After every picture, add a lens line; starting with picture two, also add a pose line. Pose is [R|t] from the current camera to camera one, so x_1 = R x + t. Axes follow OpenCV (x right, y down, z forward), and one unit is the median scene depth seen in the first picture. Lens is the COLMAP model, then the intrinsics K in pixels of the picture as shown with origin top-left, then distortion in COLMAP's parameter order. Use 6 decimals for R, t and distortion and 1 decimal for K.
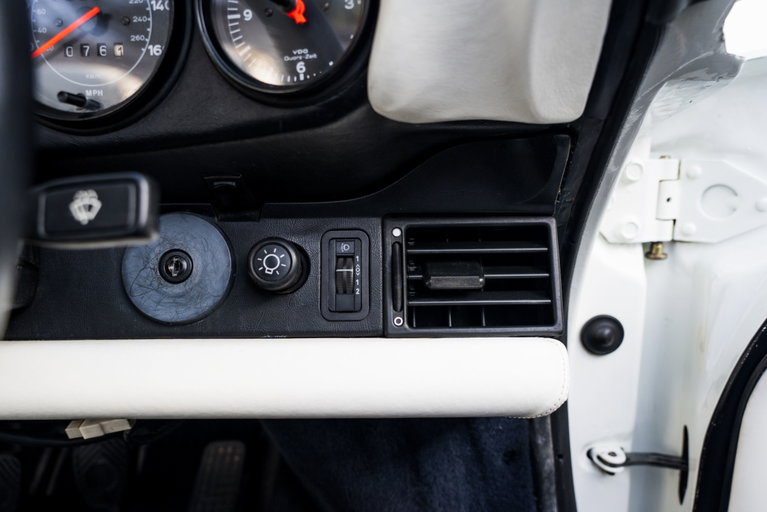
lens RADIAL K [[664.8, 0, 380.5], [0, 664.8, 262.0], [0, 0, 1]] dist [0.024647, -0.006322]
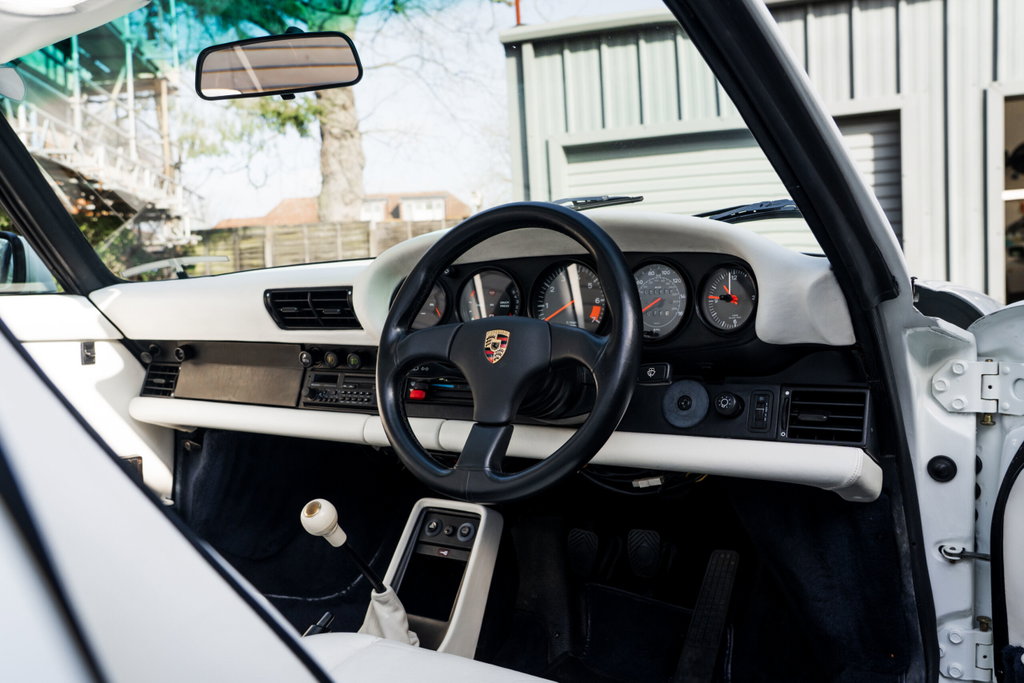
lens RADIAL K [[887.6, 0, 504.7], [0, 887.6, 353.2], [0, 0, 1]] dist [0.024647, -0.006322]
pose [[0.843086, 0.021093, -0.537366, 0.785786], [-0.096447, 0.988960, -0.112497, 0.234701], [0.529060, 0.146672, 0.835812, -1.847070]]
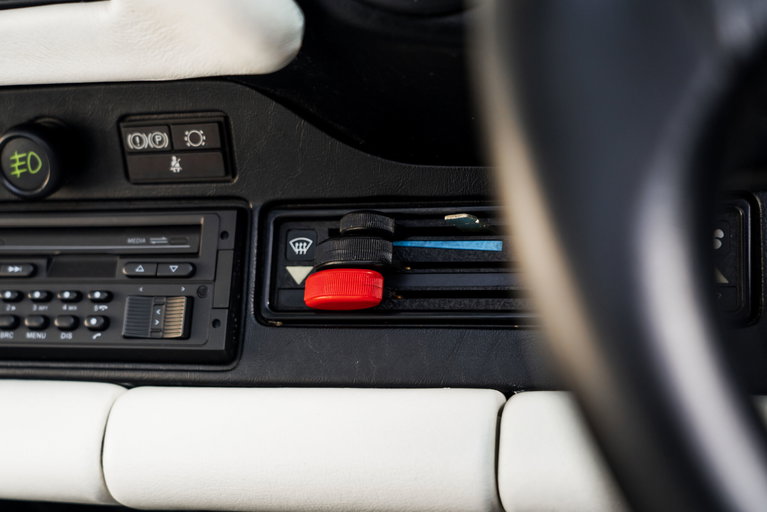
lens RADIAL K [[1195.0, 0, 382.1], [0, 1195.0, 256.9], [0, 0, 1]] dist [0.013732, 0.000000]
pose [[0.958735, -0.004375, -0.284269, -1.077644], [-0.020220, 0.996300, -0.083527, 0.094556], [0.283582, 0.085828, 0.955099, -0.085509]]
